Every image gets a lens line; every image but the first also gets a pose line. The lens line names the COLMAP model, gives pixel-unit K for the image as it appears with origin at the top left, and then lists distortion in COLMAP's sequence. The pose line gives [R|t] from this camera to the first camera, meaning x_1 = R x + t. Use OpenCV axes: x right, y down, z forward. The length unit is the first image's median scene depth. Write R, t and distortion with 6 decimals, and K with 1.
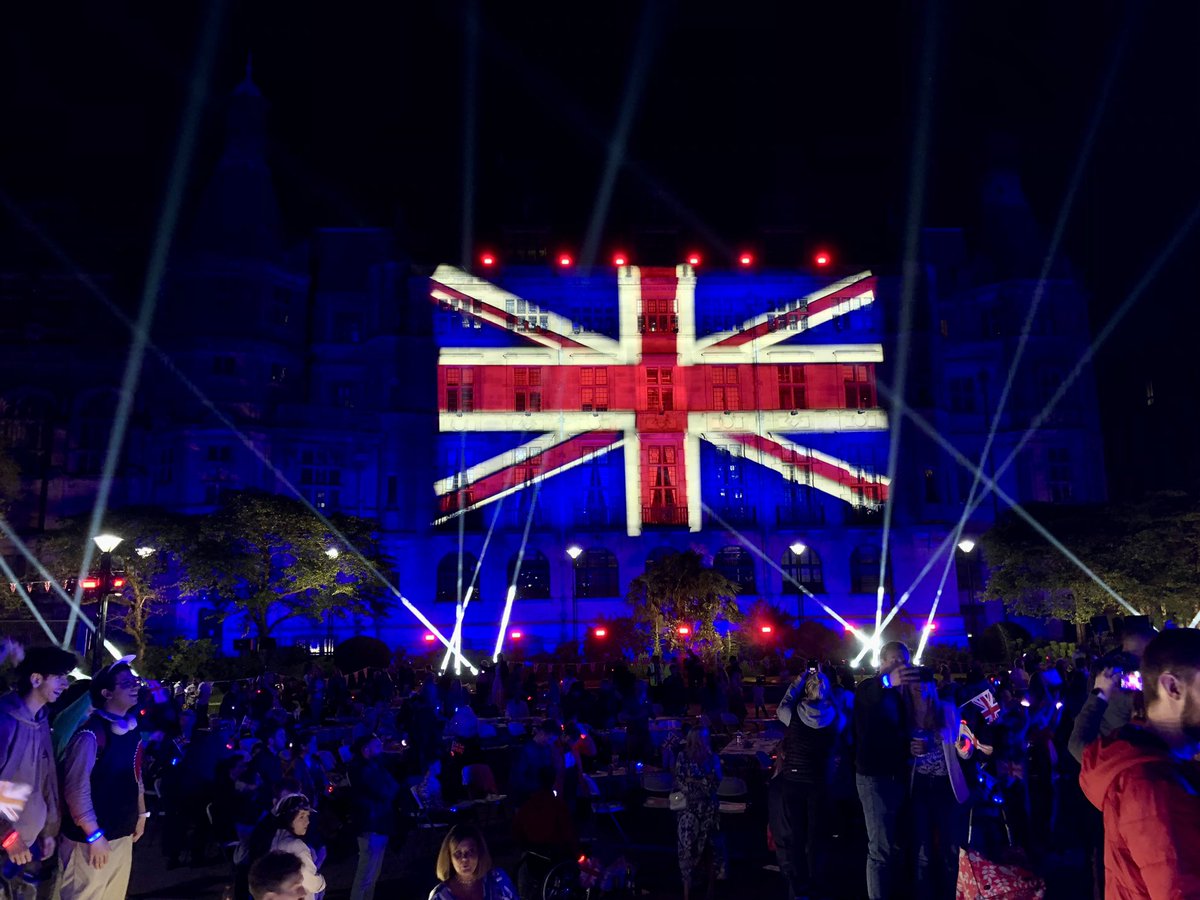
lens RADIAL K [[881.5, 0, 616.4], [0, 881.5, 453.4], [0, 0, 1]] dist [0.008536, 0.000334]
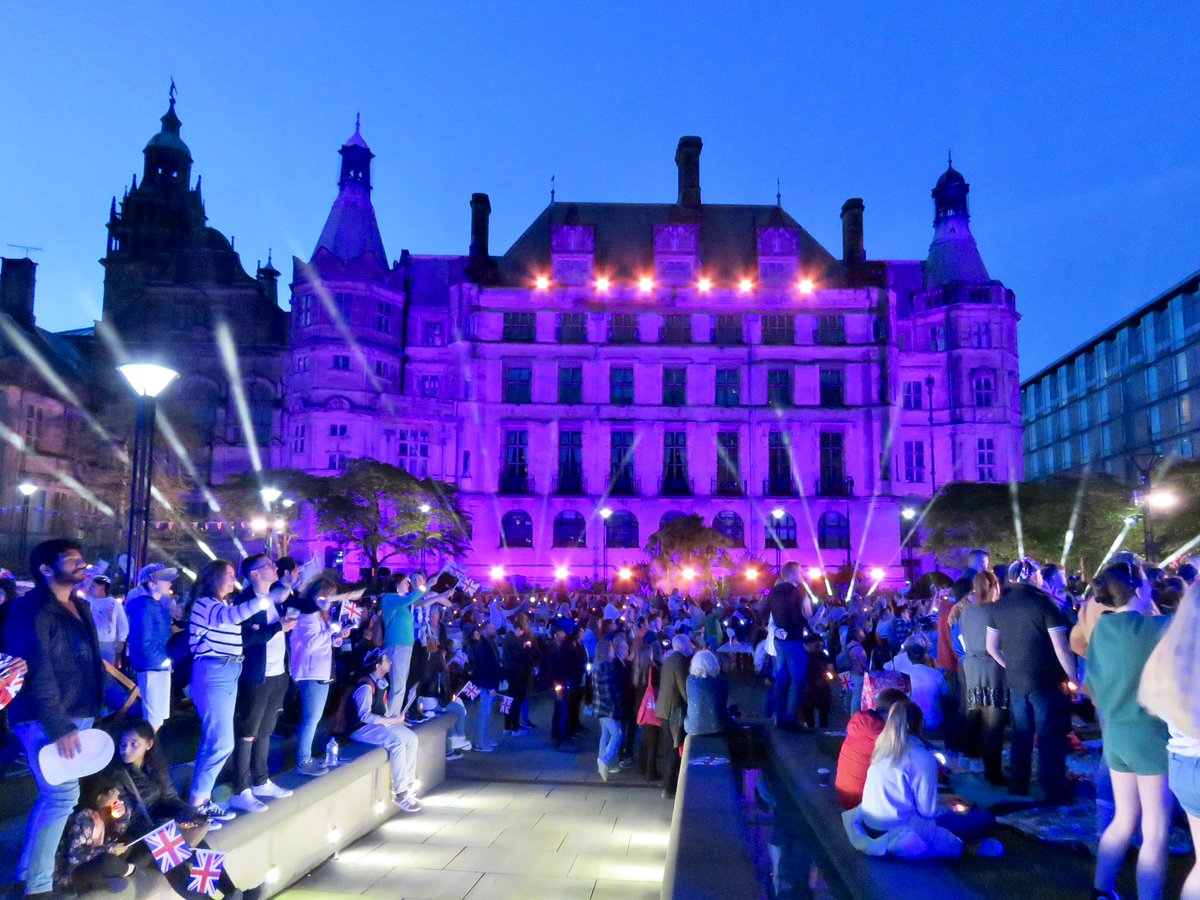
lens RADIAL K [[869.2, 0, 595.7], [0, 869.2, 509.8], [0, 0, 1]] dist [0.019548, 0.001589]
pose [[0.999570, 0.021572, -0.019848, -0.036119], [-0.019868, 0.996402, 0.082386, 0.002506], [0.021554, -0.081957, 0.996403, -0.273357]]
